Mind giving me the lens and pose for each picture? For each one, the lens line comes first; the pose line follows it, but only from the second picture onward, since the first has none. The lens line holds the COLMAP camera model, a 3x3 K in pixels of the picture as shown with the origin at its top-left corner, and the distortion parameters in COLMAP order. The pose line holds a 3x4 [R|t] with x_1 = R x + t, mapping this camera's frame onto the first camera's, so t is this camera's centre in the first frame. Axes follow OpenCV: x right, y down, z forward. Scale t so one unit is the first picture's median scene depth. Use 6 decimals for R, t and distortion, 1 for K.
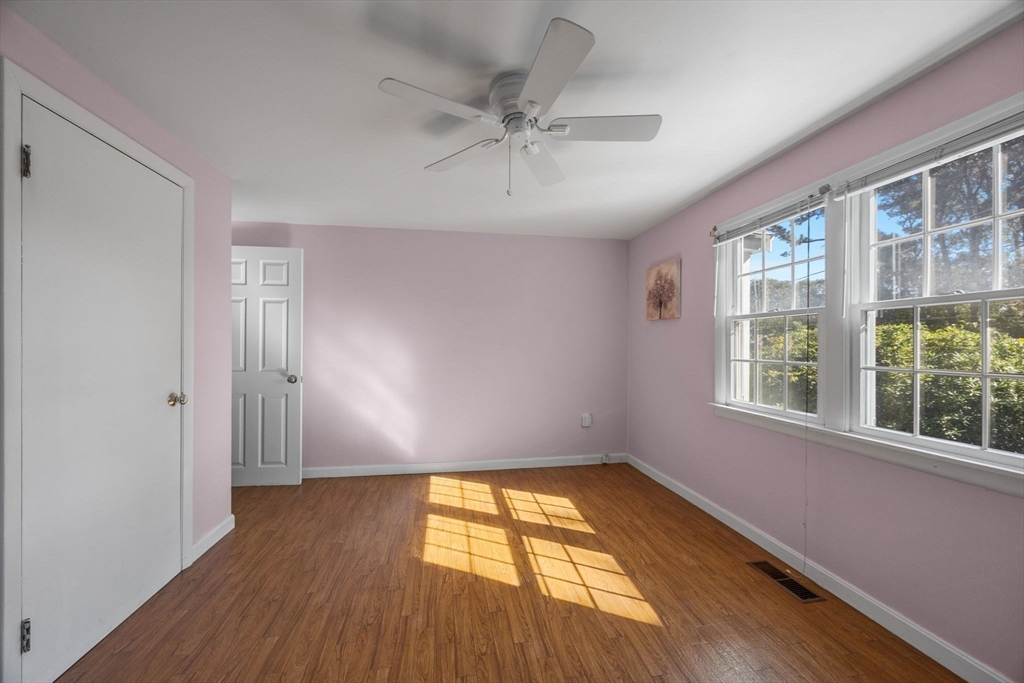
lens RADIAL K [[390.5, 0, 508.6], [0, 390.5, 343.2], [0, 0, 1]] dist [-0.000648, -0.000020]
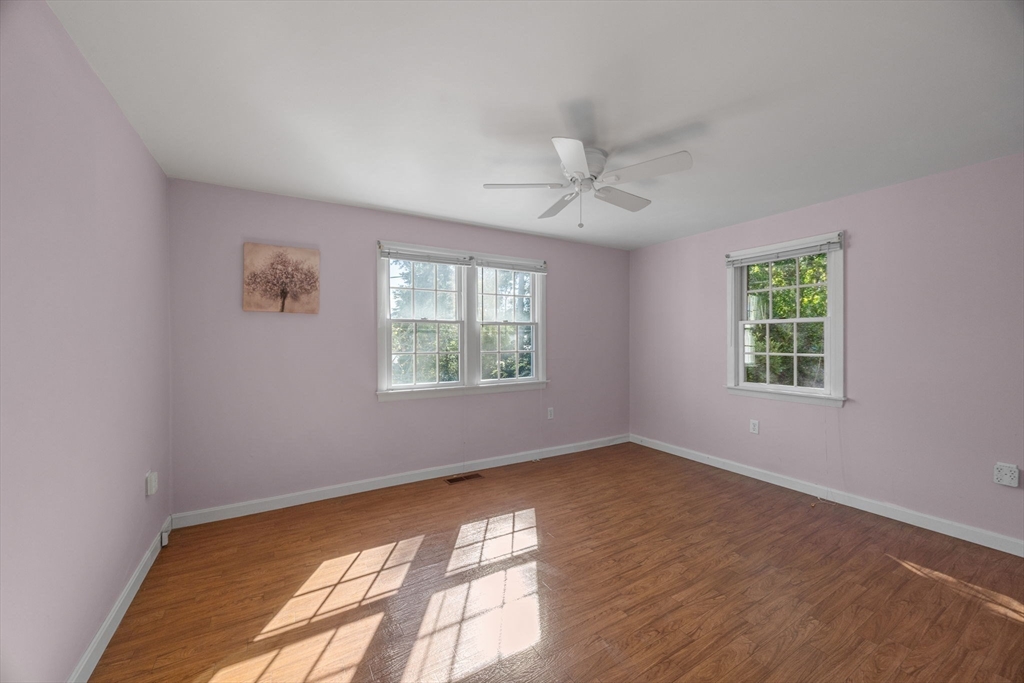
lens RADIAL K [[382.3, 0, 512.6], [0, 382.3, 324.2], [0, 0, 1]] dist [0.025712, 0.000094]
pose [[-0.362308, 0.028648, 0.931618, -0.843638], [-0.012900, 0.999278, -0.035746, -0.016230], [-0.931969, -0.024969, -0.361676, 1.240622]]
